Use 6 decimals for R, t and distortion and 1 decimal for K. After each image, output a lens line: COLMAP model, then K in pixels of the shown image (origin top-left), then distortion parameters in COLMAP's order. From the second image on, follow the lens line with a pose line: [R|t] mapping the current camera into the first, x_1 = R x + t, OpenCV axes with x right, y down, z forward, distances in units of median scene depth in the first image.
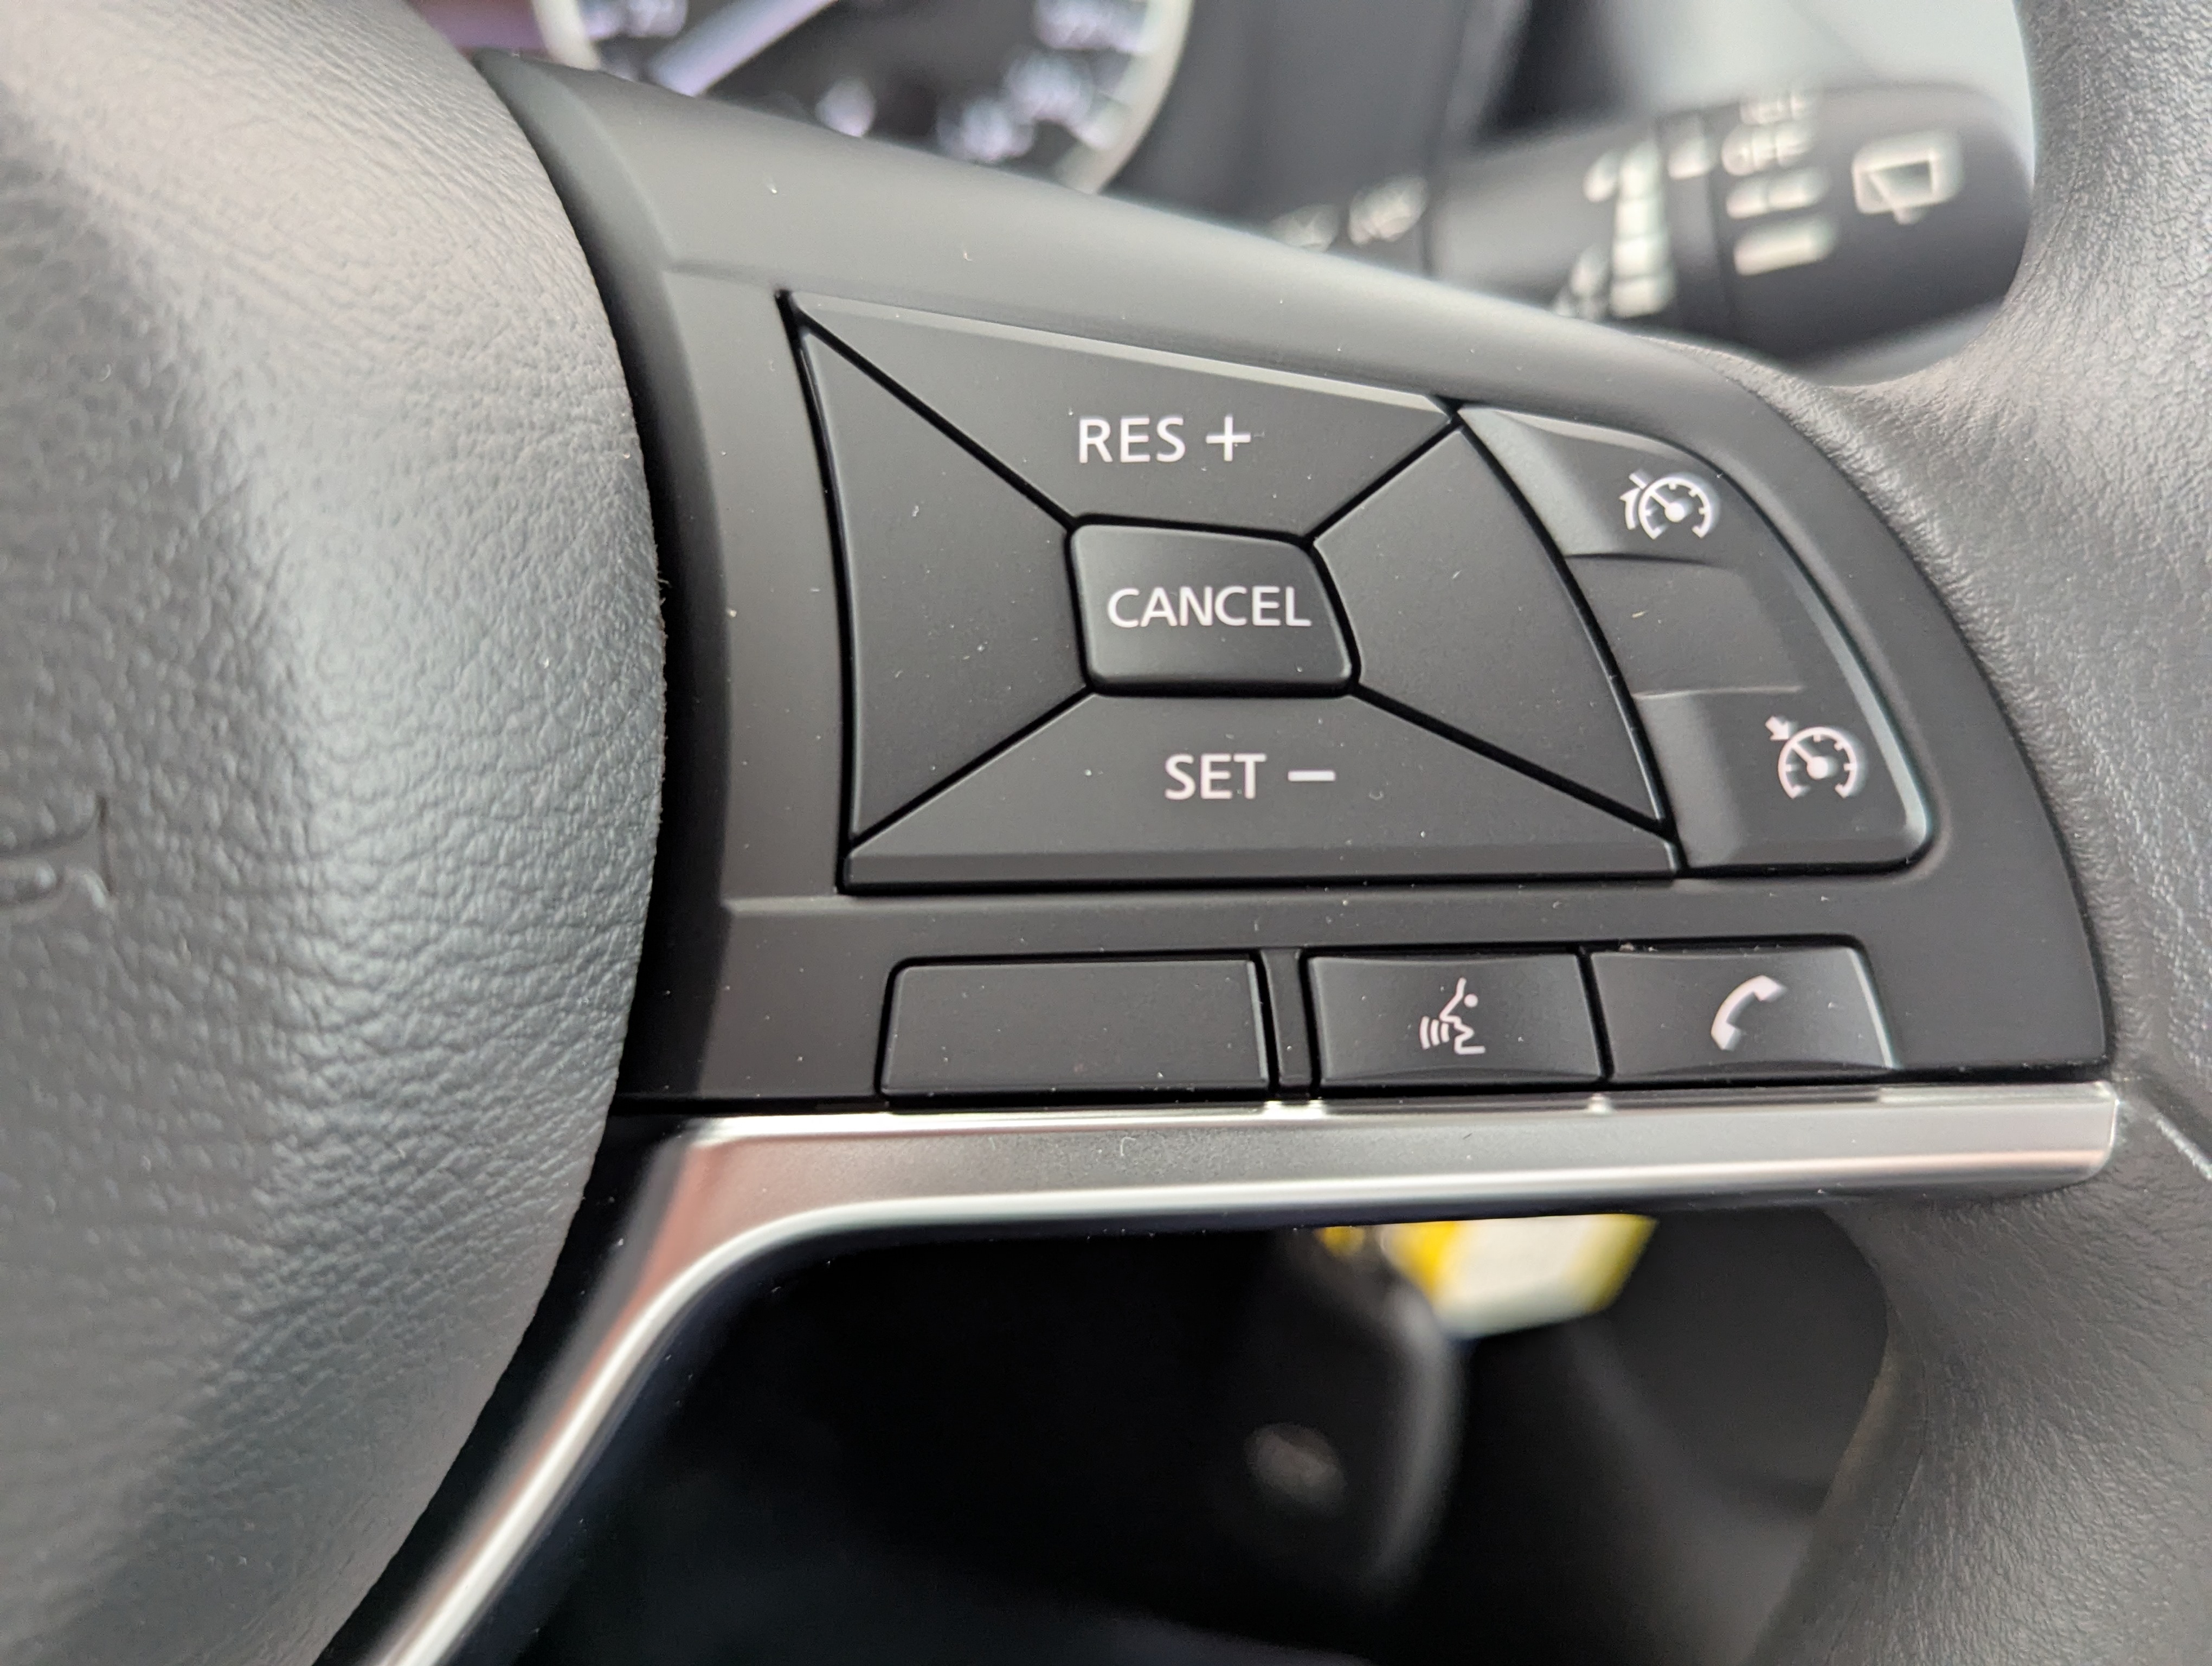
lens RADIAL K [[1898.5, 0, 1121.3], [0, 1898.5, 837.2], [0, 0, 1]] dist [0.036343, -0.031055]
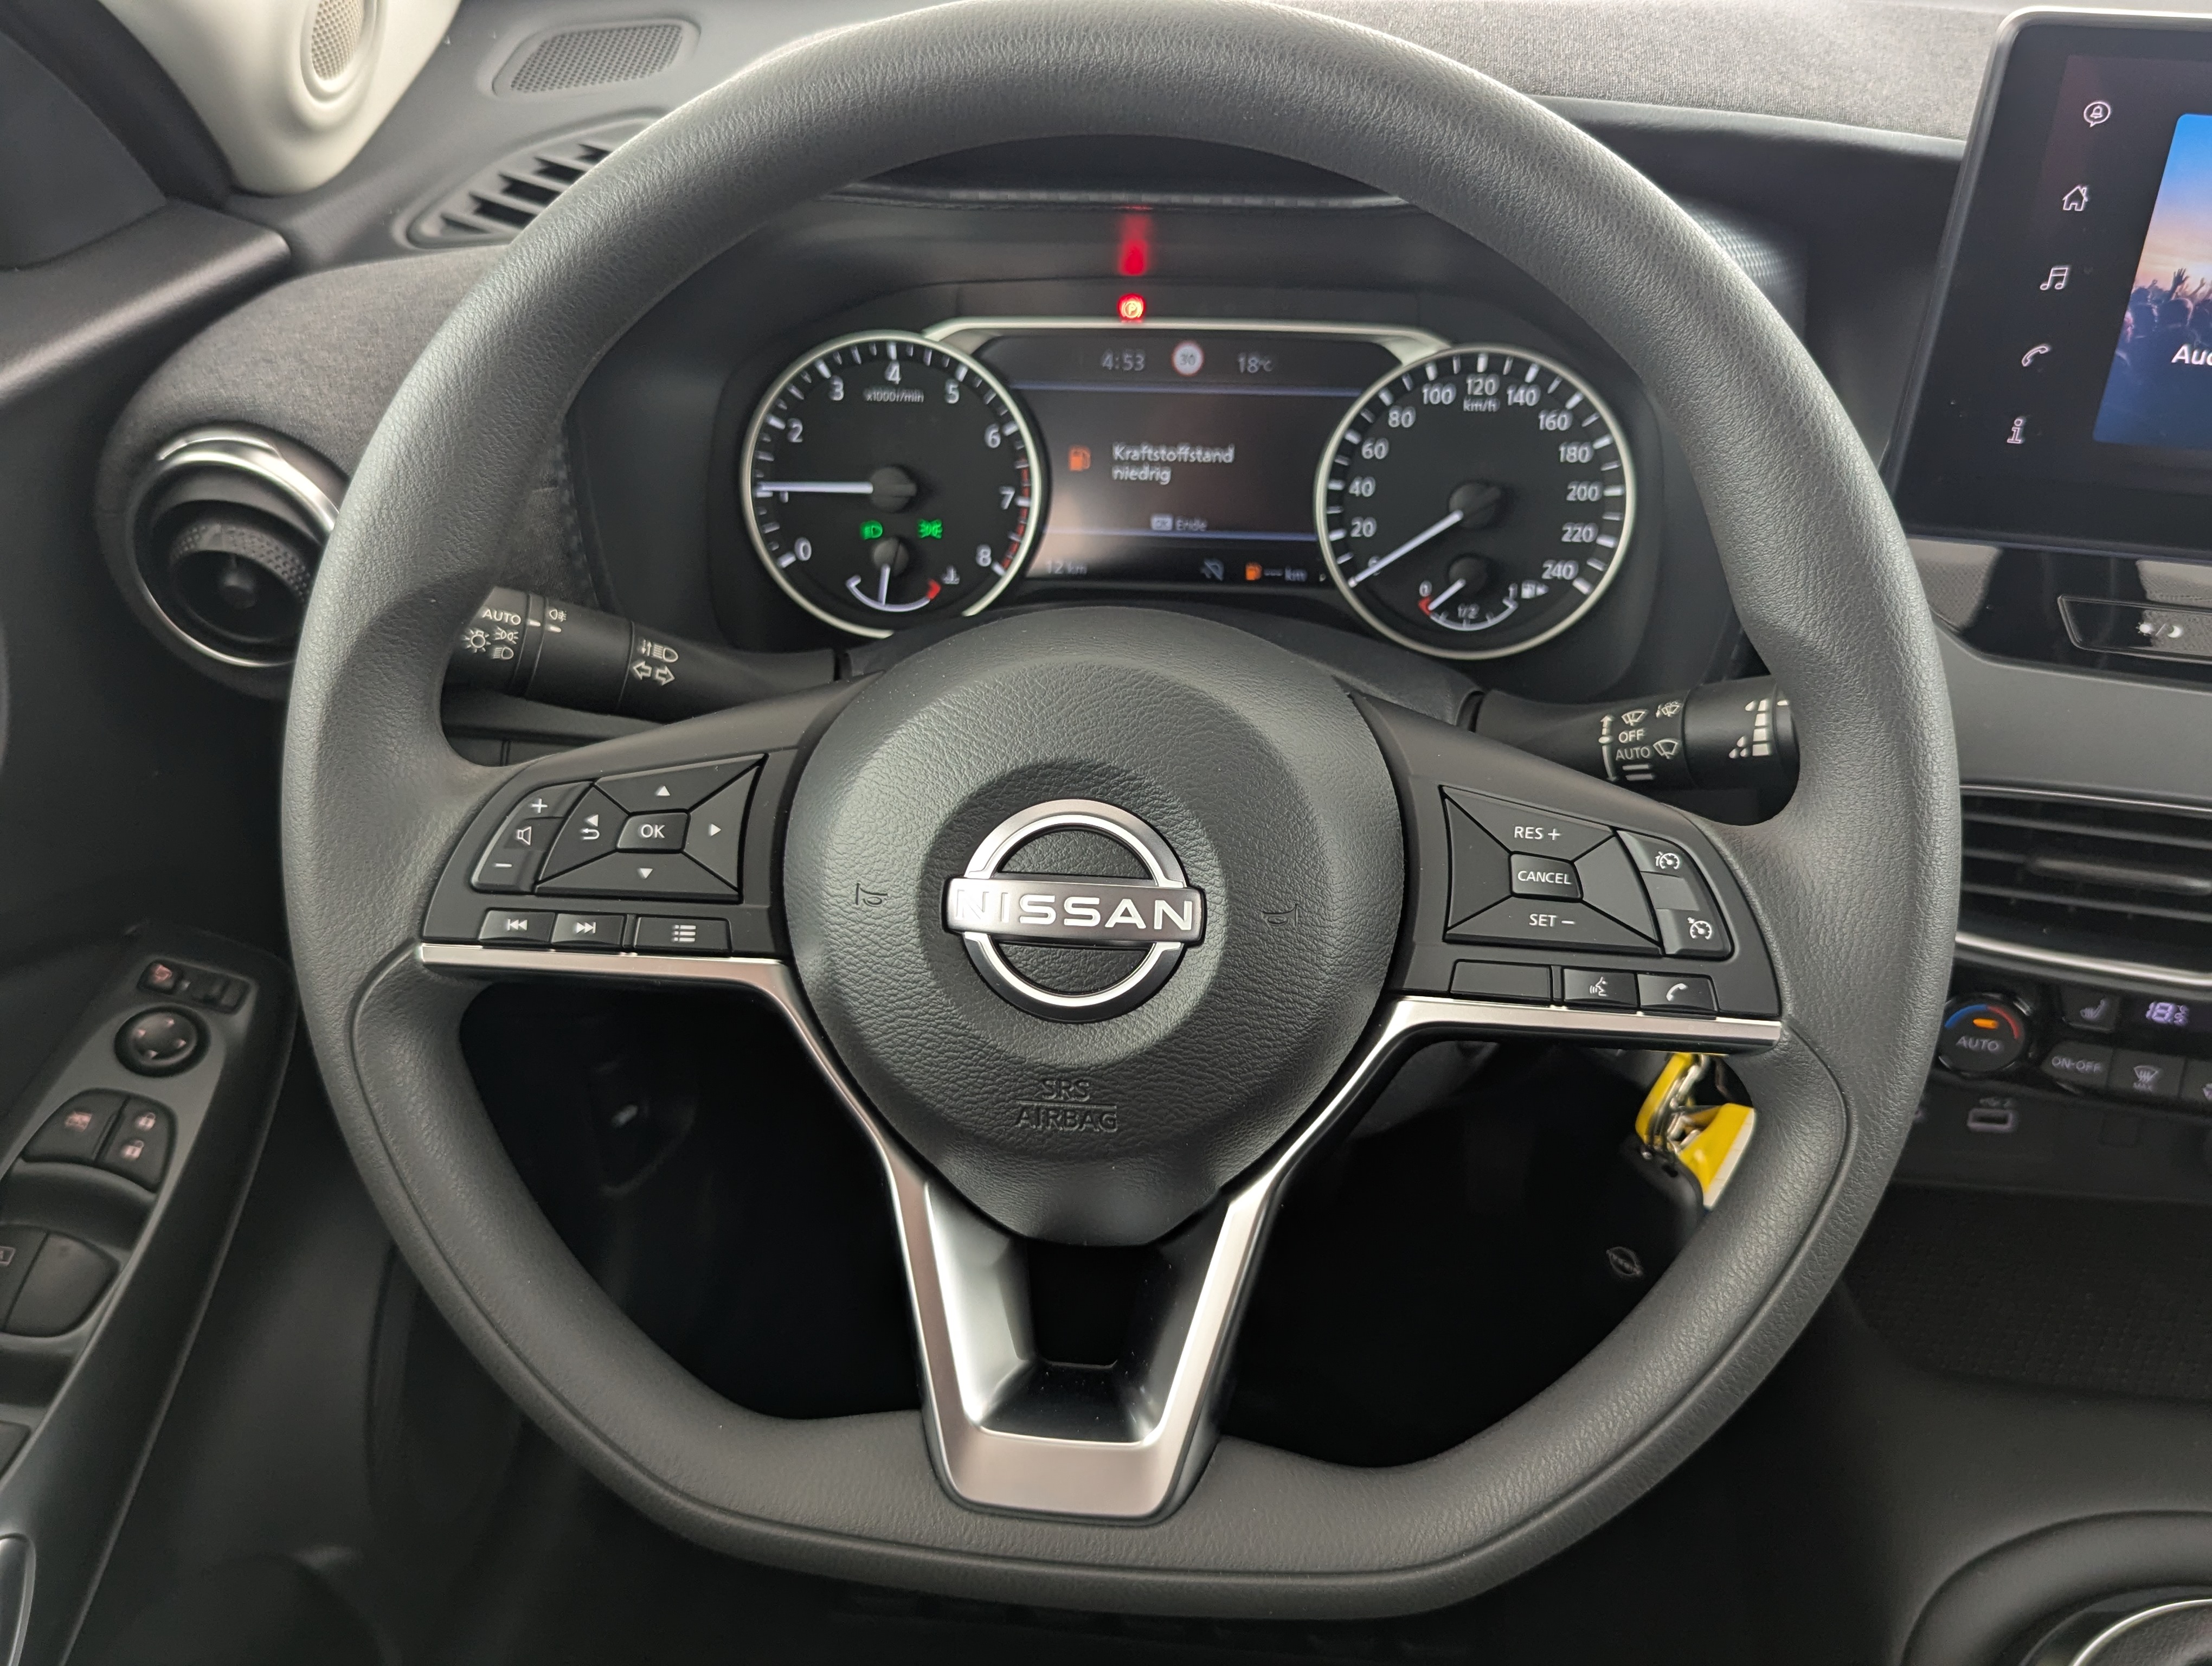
lens RADIAL K [[1882.9, 0, 1103.6], [0, 1882.9, 850.1], [0, 0, 1]] dist [0.049651, -0.001083]
pose [[0.954272, 0.072628, -0.289982, 0.304864], [-0.088476, 0.995197, -0.041903, 0.067456], [0.285545, 0.065643, 0.956114, -3.010925]]
